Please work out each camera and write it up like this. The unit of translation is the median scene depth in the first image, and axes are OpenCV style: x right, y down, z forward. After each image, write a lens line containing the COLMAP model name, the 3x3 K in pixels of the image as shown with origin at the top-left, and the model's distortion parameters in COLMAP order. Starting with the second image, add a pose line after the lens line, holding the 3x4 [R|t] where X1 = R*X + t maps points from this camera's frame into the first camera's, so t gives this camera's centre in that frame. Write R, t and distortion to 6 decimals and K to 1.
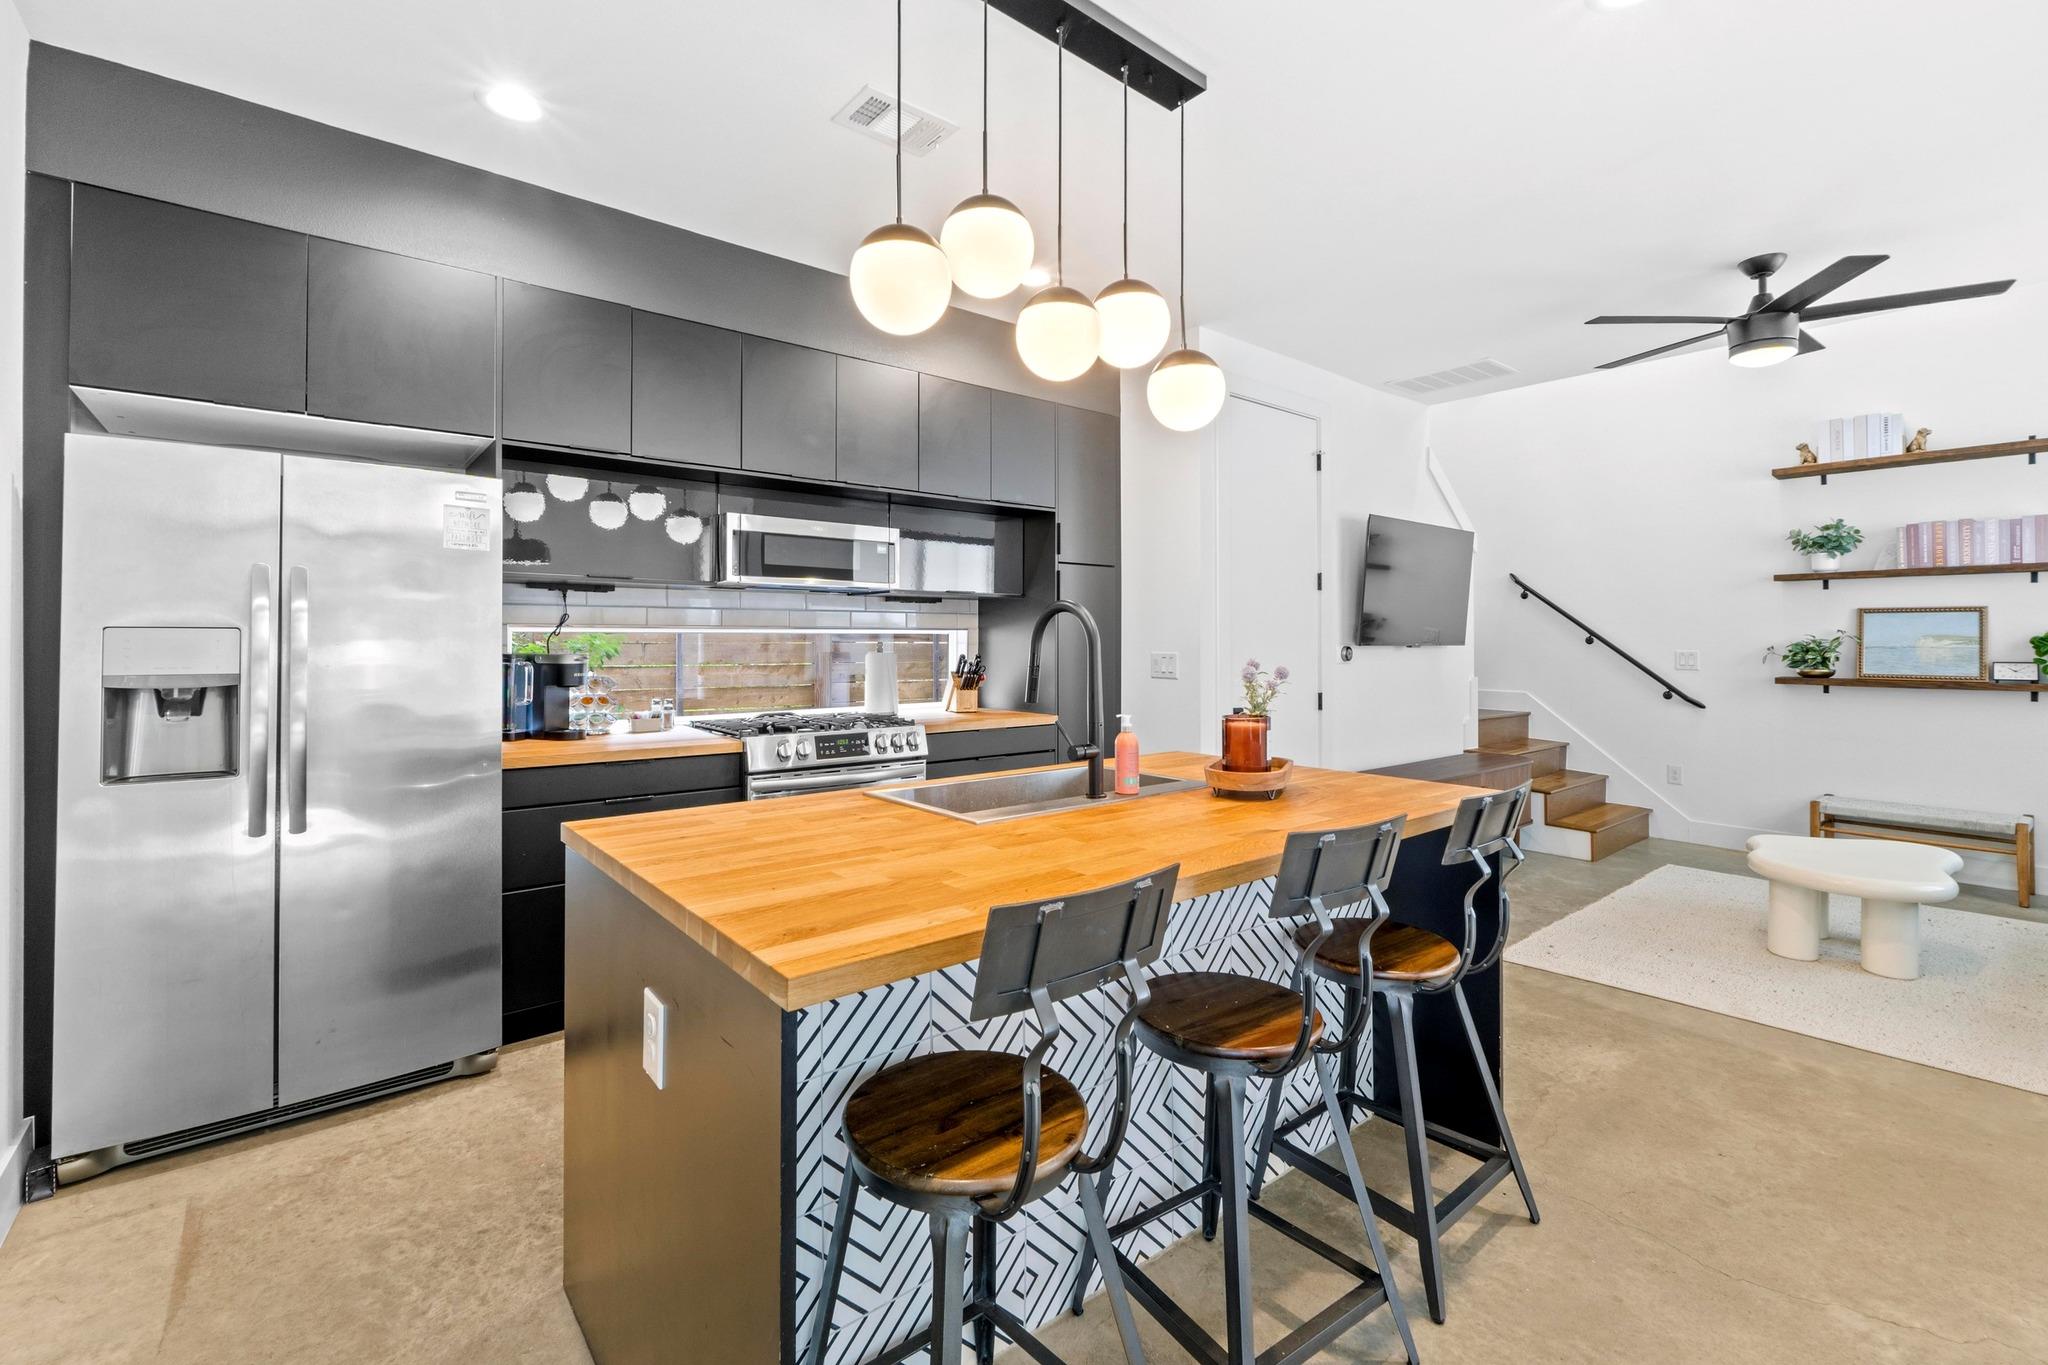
lens RADIAL K [[887.3, 0, 1016.3], [0, 887.3, 631.1], [0, 0, 1]] dist [-0.005536, -0.000421]
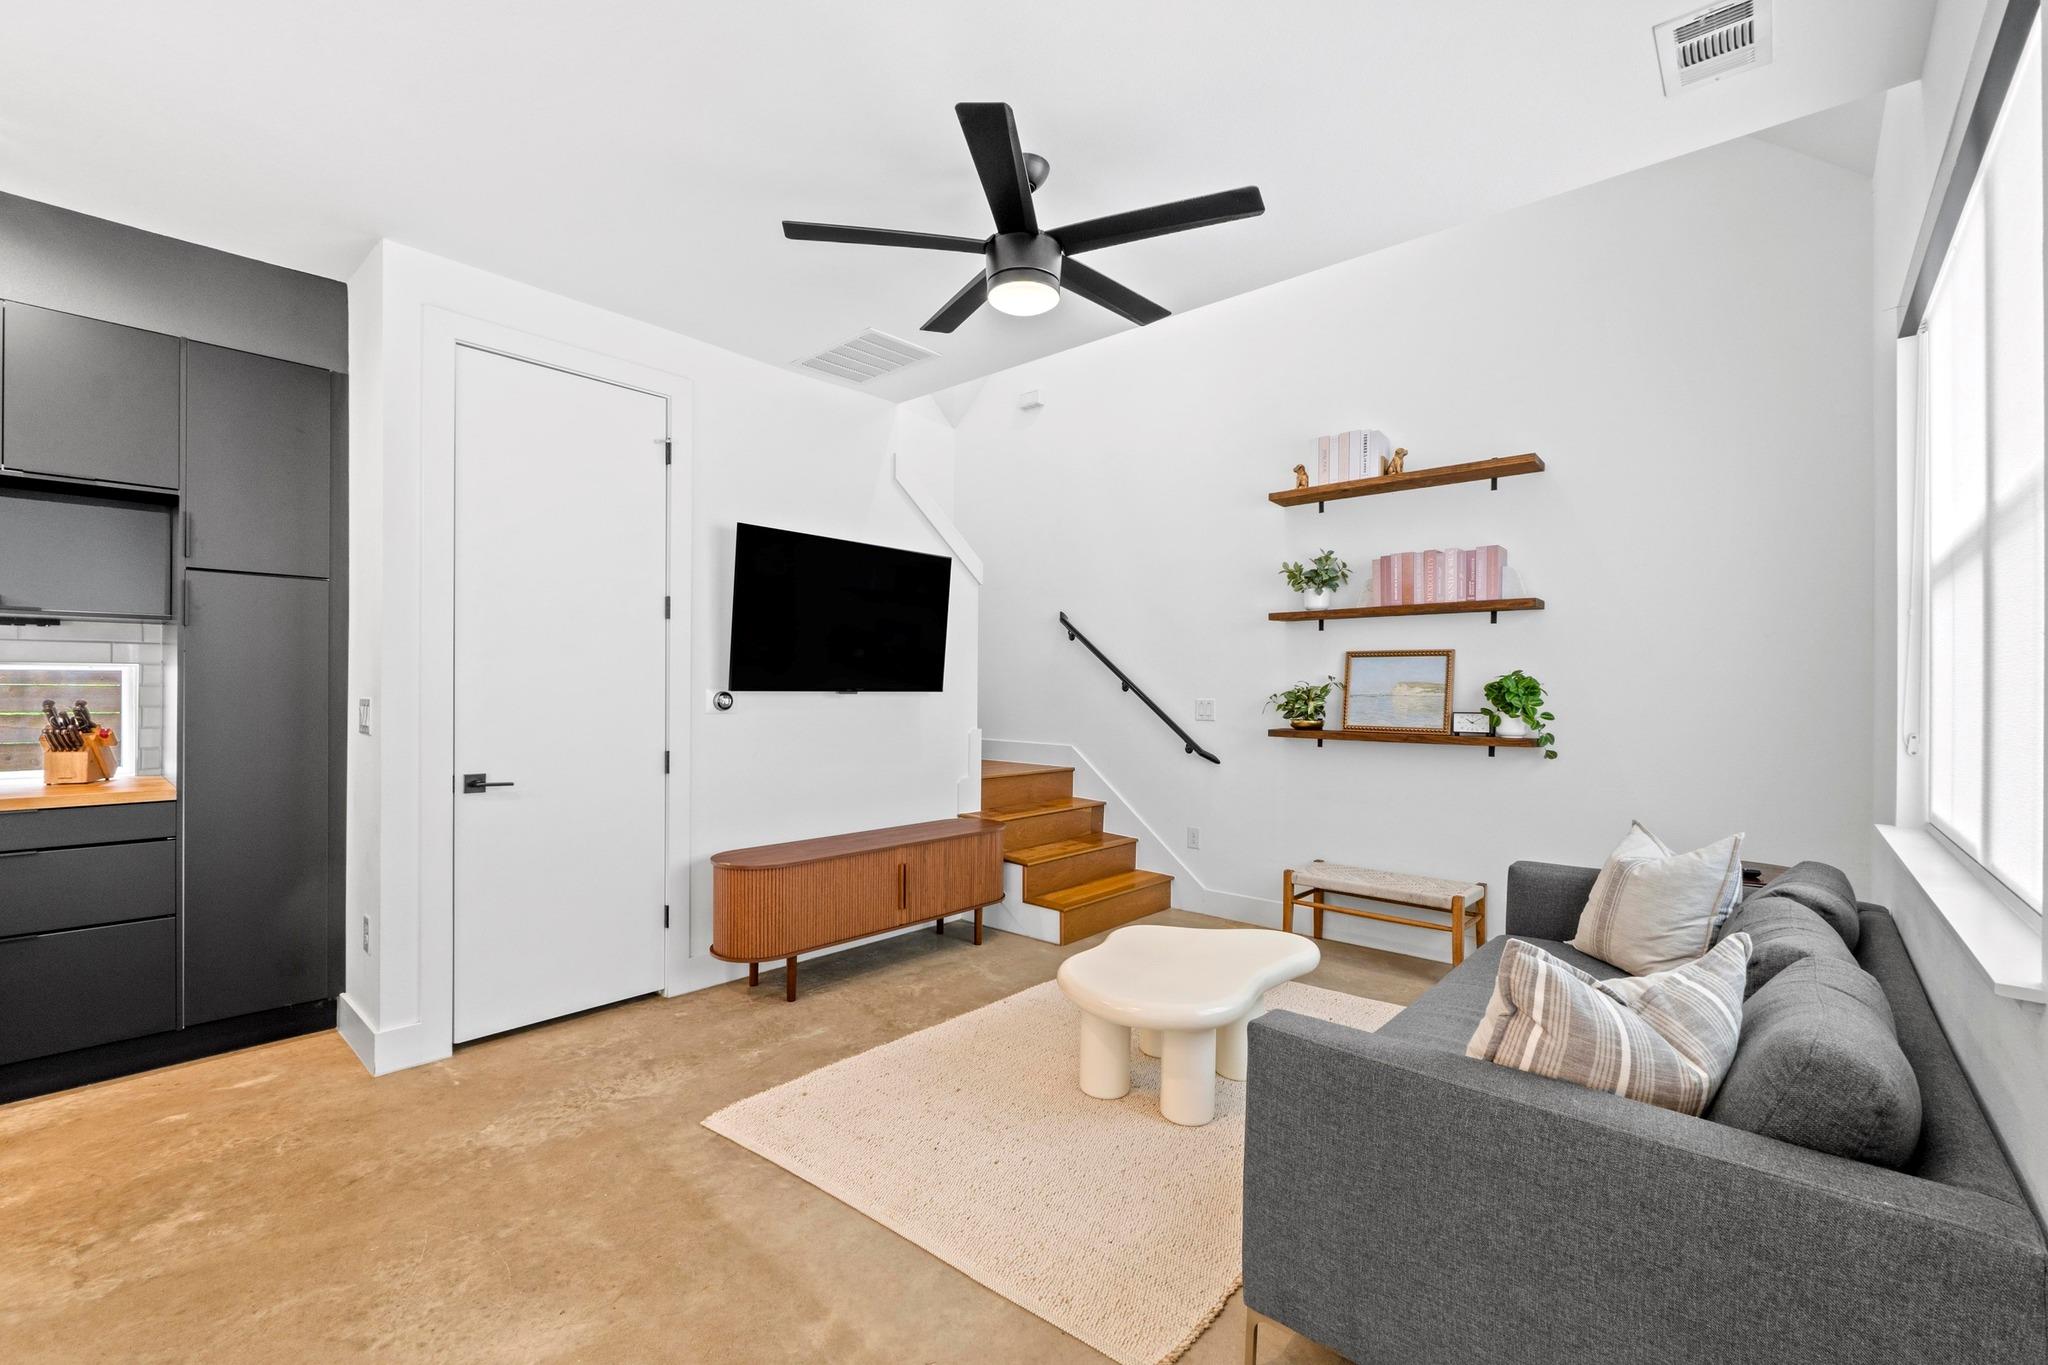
lens RADIAL K [[871.2, 0, 1018.0], [0, 871.2, 691.0], [0, 0, 1]] dist [-0.007741, 0.000032]
pose [[0.987143, 0.004534, 0.159777, 0.559494], [-0.006671, 0.999895, 0.012837, 0.005456], [-0.159702, -0.013738, 0.987070, 0.214015]]
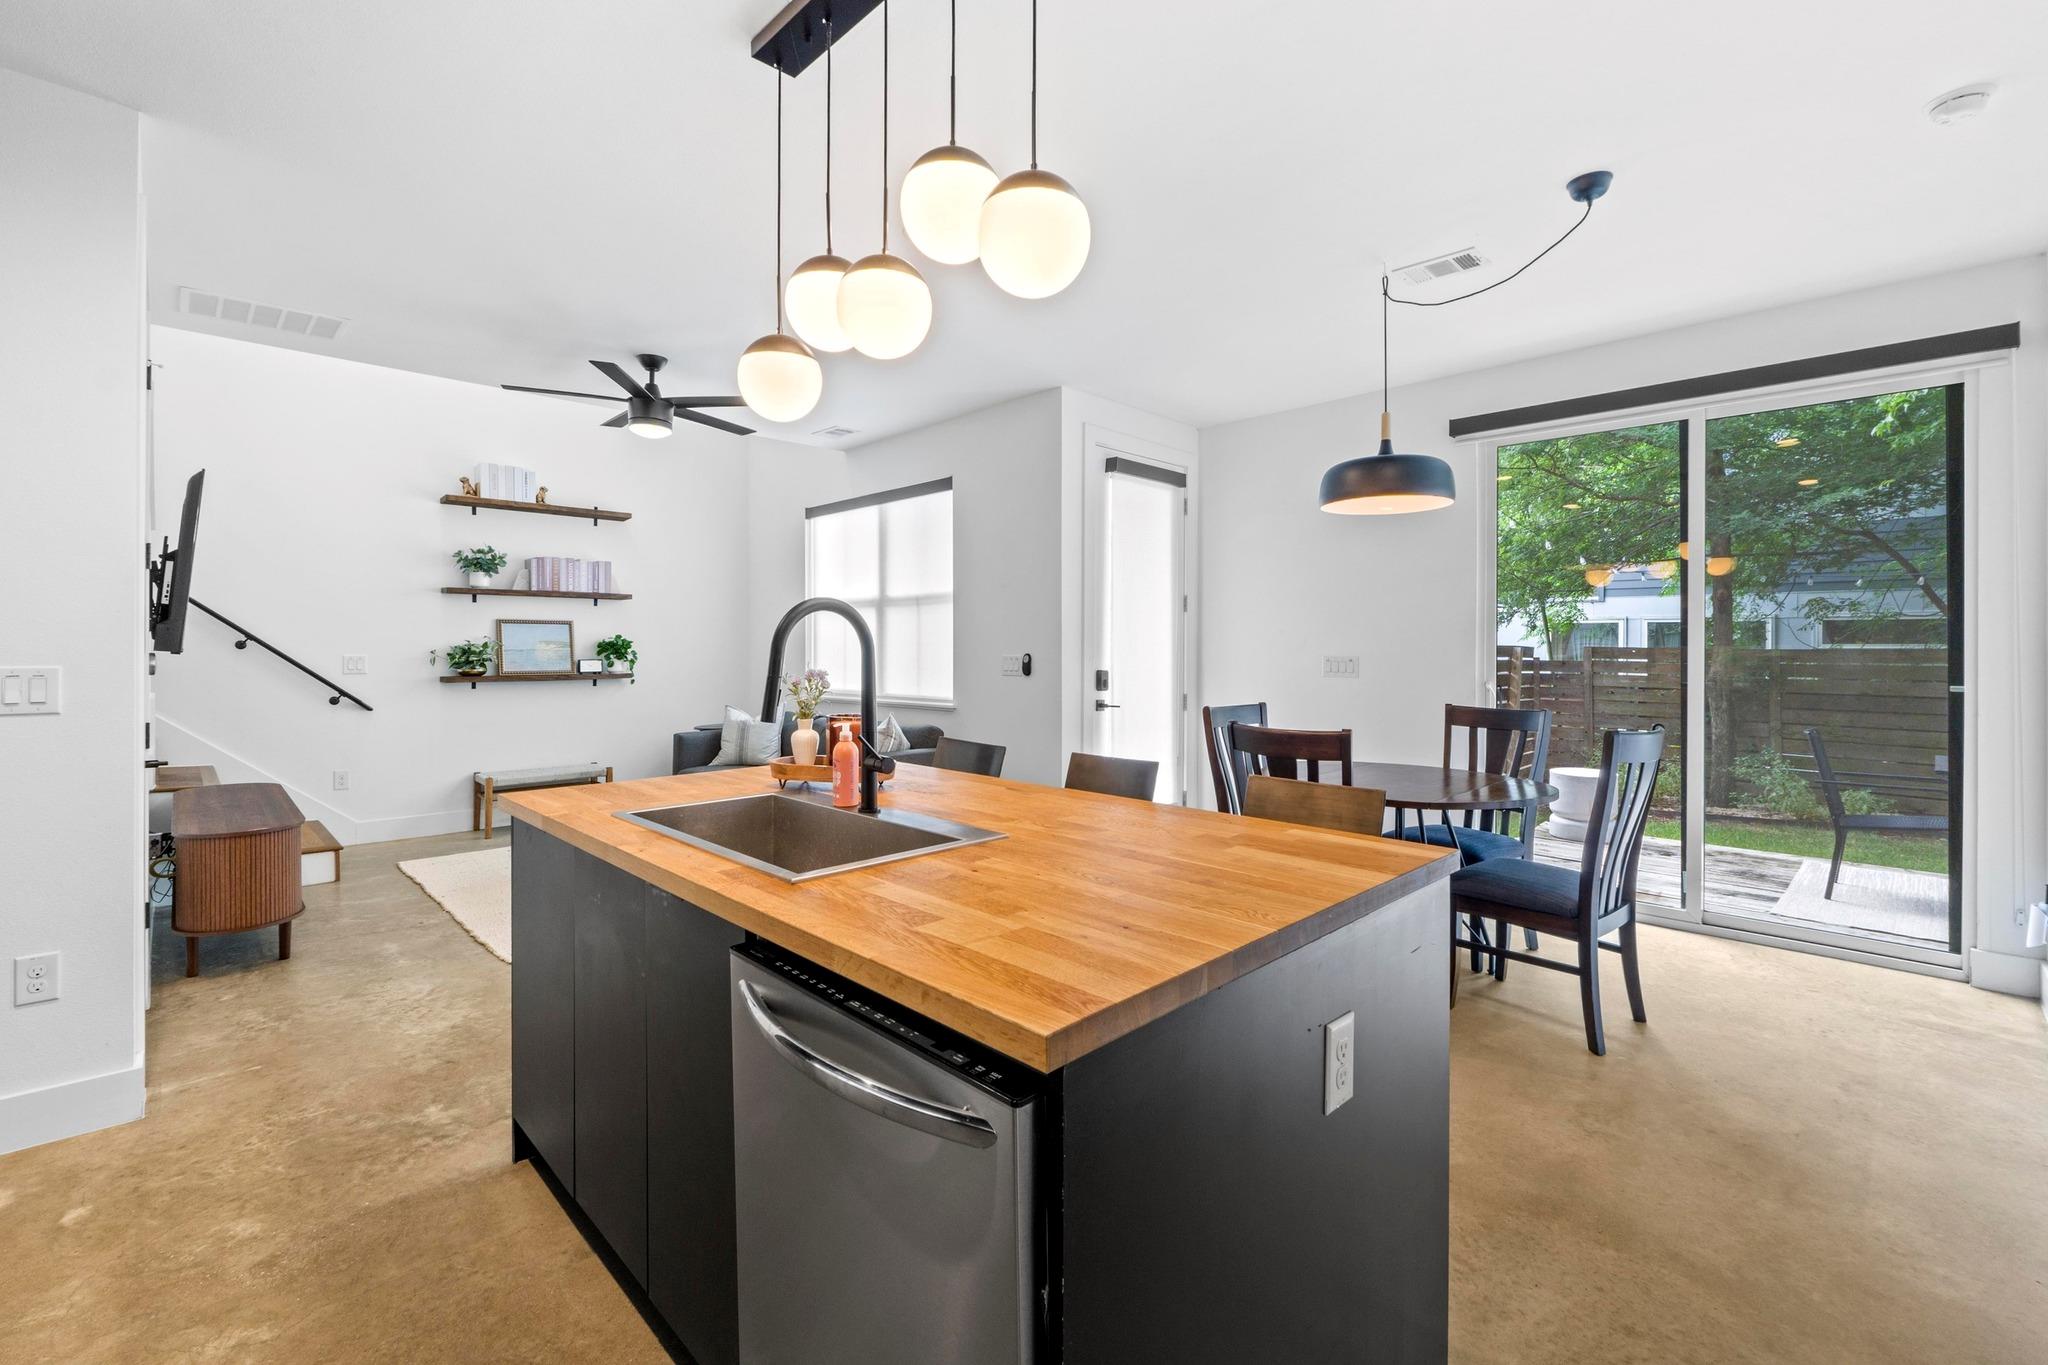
lens RADIAL K [[877.3, 0, 1026.2], [0, 877.3, 644.3], [0, 0, 1]] dist [-0.007673, 0.000358]
pose [[-0.095778, 0.001551, 0.995402, -0.397453], [-0.011448, 0.999931, -0.002659, 0.005142], [-0.995337, -0.011650, -0.095754, 0.431702]]
